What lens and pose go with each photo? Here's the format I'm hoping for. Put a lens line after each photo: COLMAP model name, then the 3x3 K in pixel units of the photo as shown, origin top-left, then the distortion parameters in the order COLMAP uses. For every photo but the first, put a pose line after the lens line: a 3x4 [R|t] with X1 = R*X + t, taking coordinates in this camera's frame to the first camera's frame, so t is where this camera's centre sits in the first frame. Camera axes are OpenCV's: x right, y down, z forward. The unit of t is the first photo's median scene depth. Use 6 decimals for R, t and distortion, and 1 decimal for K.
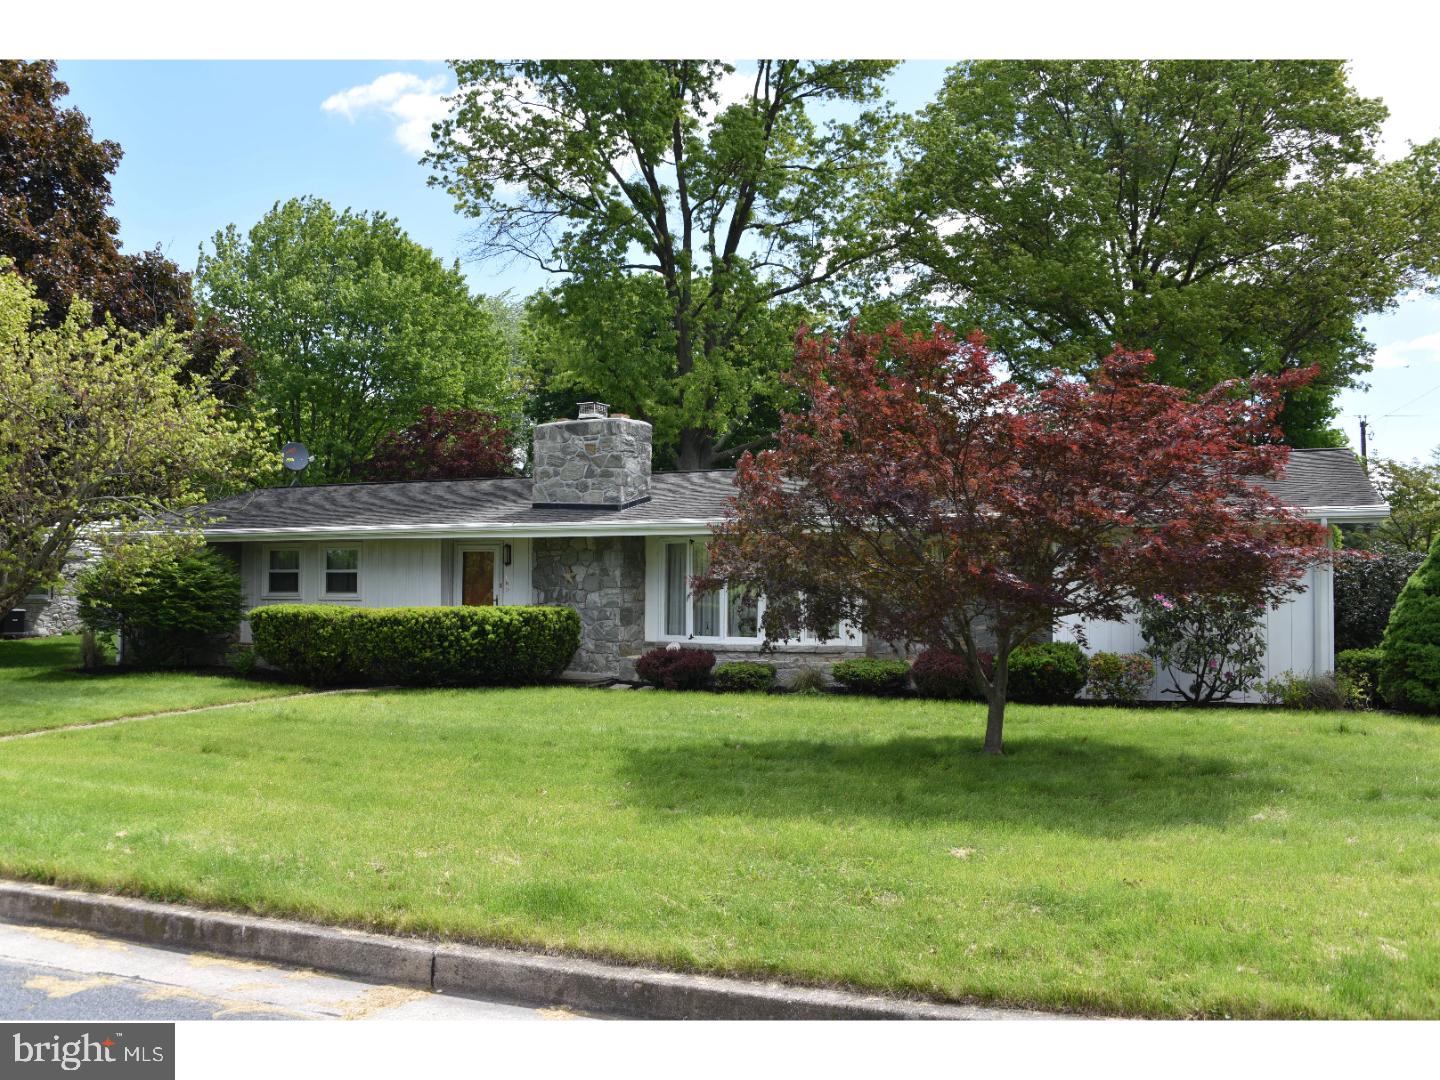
lens RADIAL K [[1189.6, 0, 720.0], [0, 1189.6, 540.0], [0, 0, 1]] dist [-0.130413, 0.065019]
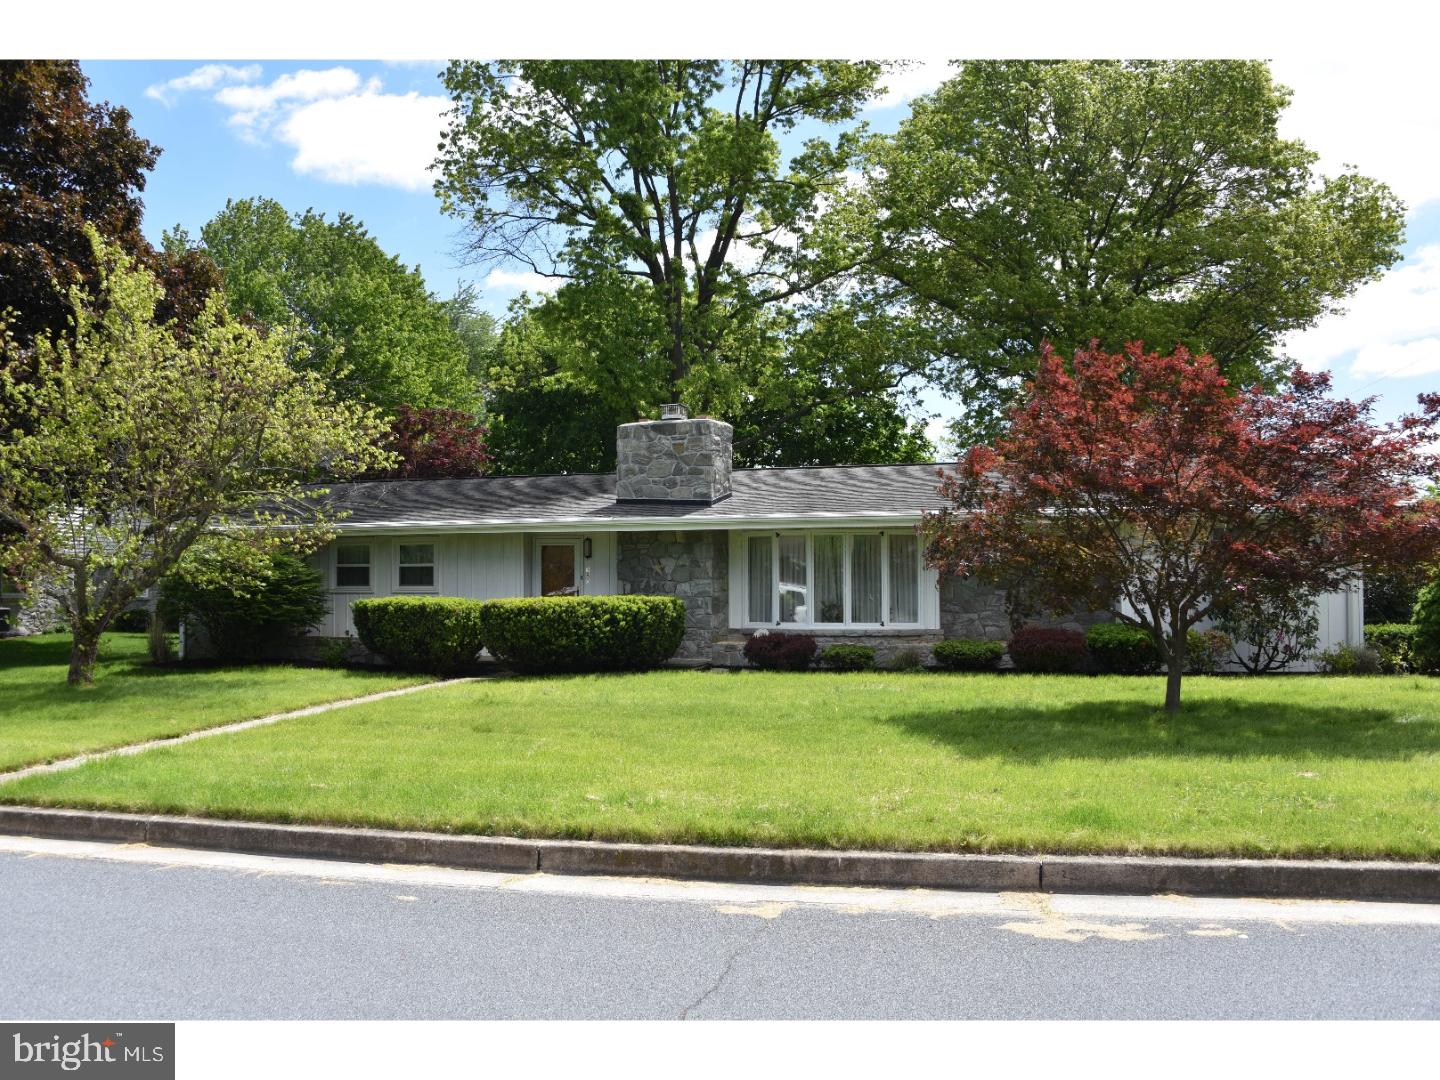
lens RADIAL K [[1166.6, 0, 720.0], [0, 1166.6, 540.0], [0, 0, 1]] dist [-0.127952, 0.007884]
pose [[0.993050, -0.003662, 0.117633, -0.185100], [0.003500, 0.999993, 0.001584, 0.003913], [-0.117638, -0.001161, 0.993056, -0.037782]]
